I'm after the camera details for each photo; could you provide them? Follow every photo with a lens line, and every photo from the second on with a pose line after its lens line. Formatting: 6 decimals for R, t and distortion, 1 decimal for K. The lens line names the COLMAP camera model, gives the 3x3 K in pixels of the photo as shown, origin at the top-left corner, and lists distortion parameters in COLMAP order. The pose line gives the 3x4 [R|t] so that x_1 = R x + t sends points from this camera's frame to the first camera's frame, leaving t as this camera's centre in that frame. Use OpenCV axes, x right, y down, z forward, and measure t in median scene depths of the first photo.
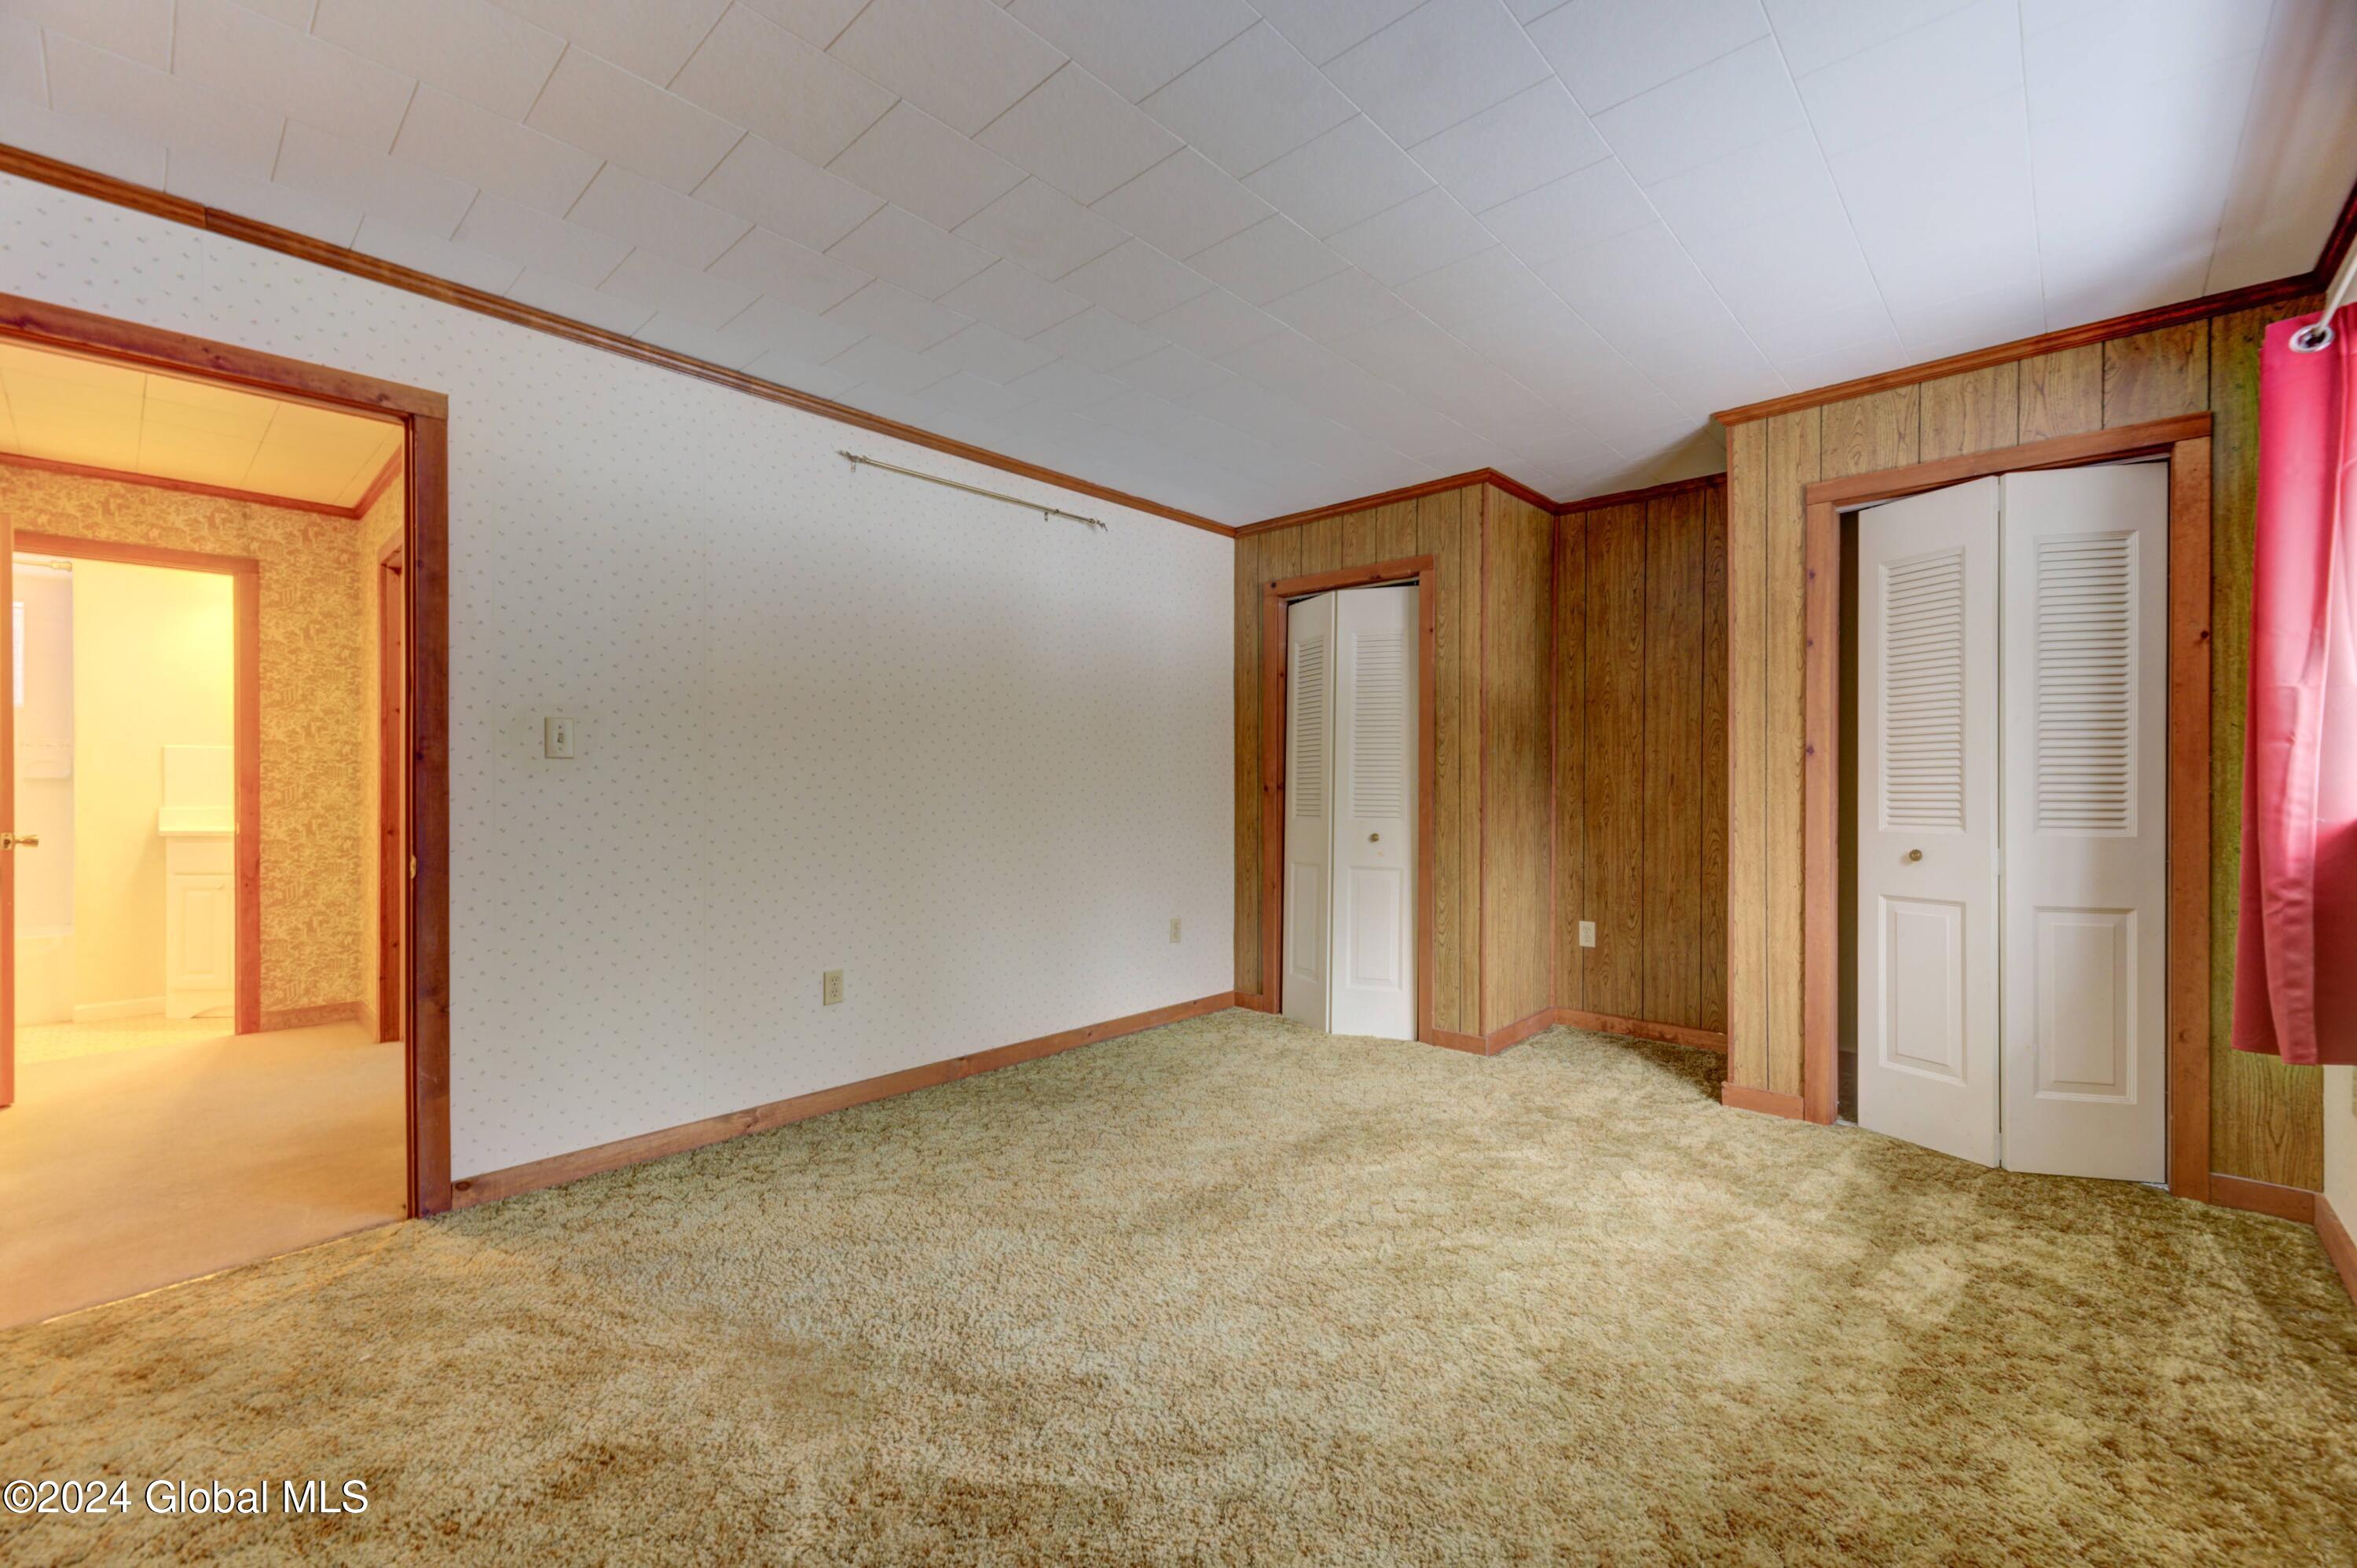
lens RADIAL K [[960.0, 0, 1171.6], [0, 960.0, 786.1], [0, 0, 1]] dist [0.004315, 0.000076]
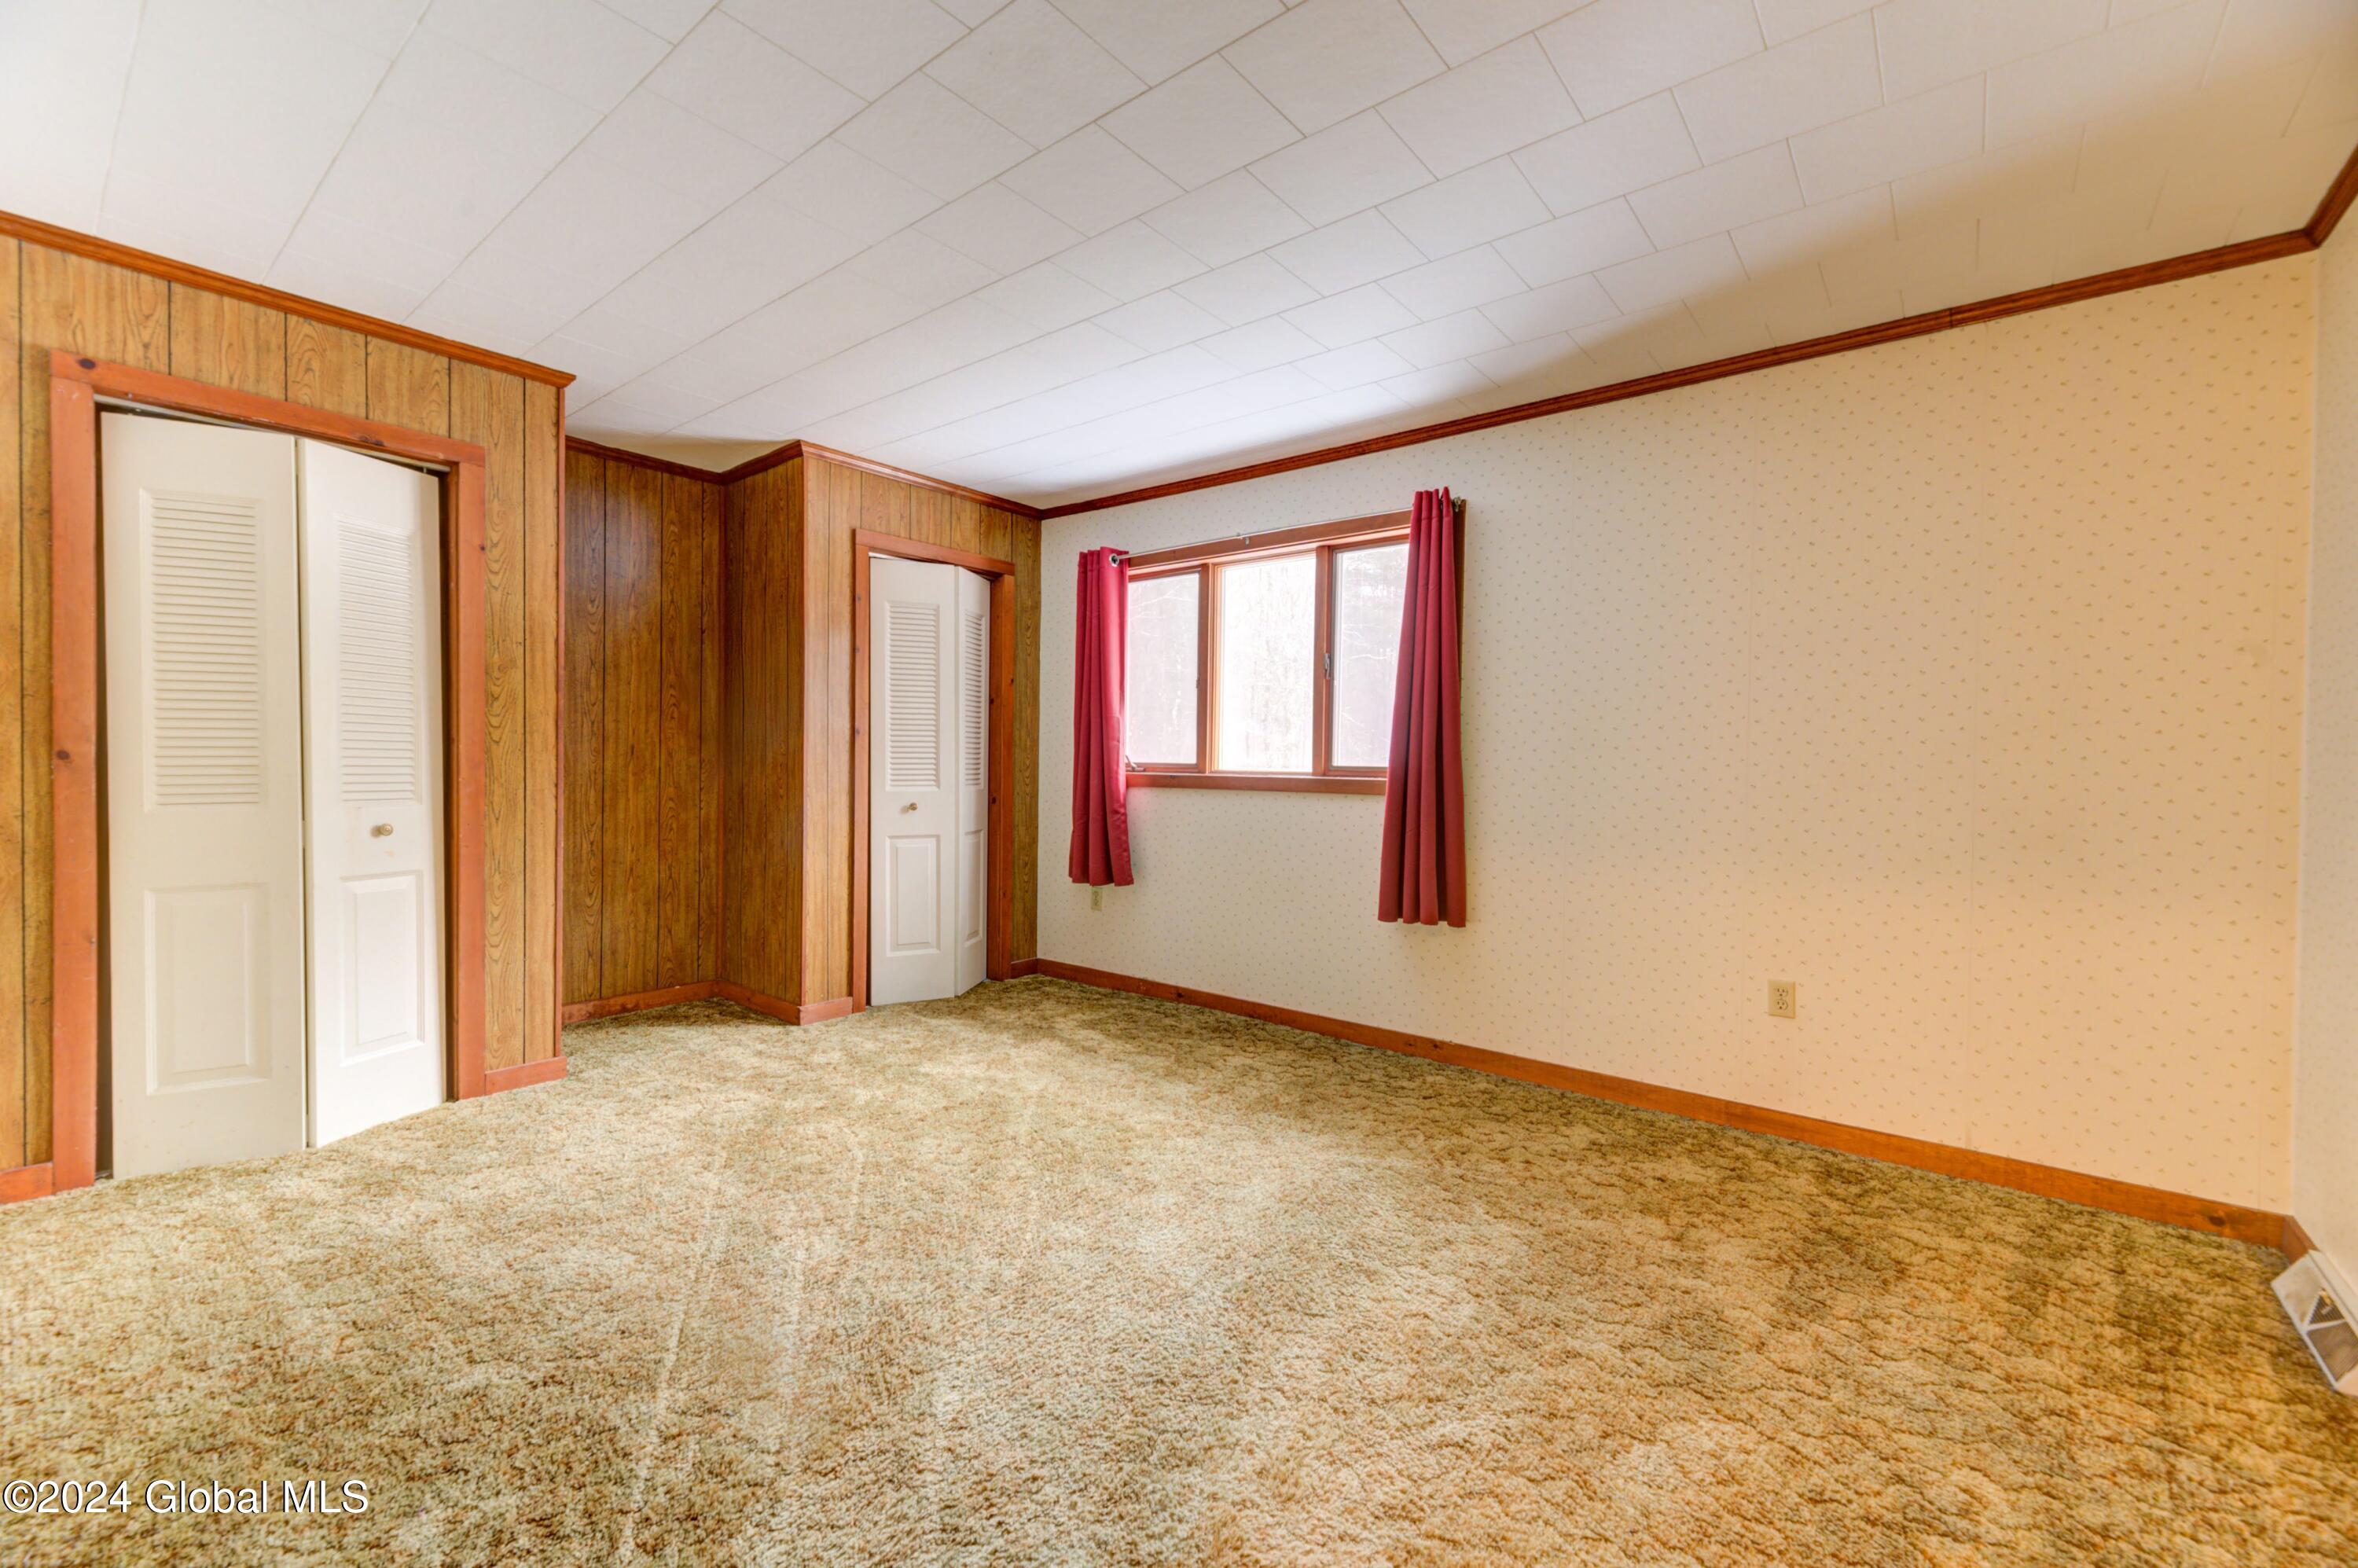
lens RADIAL K [[960.4, 0, 1167.8], [0, 960.4, 779.3], [0, 0, 1]] dist [0.004315, 0.000076]
pose [[-0.065017, -0.019024, 0.997703, -0.523568], [-0.011224, 0.999769, 0.018332, -0.000880], [-0.997821, -0.010006, -0.065215, 0.513956]]
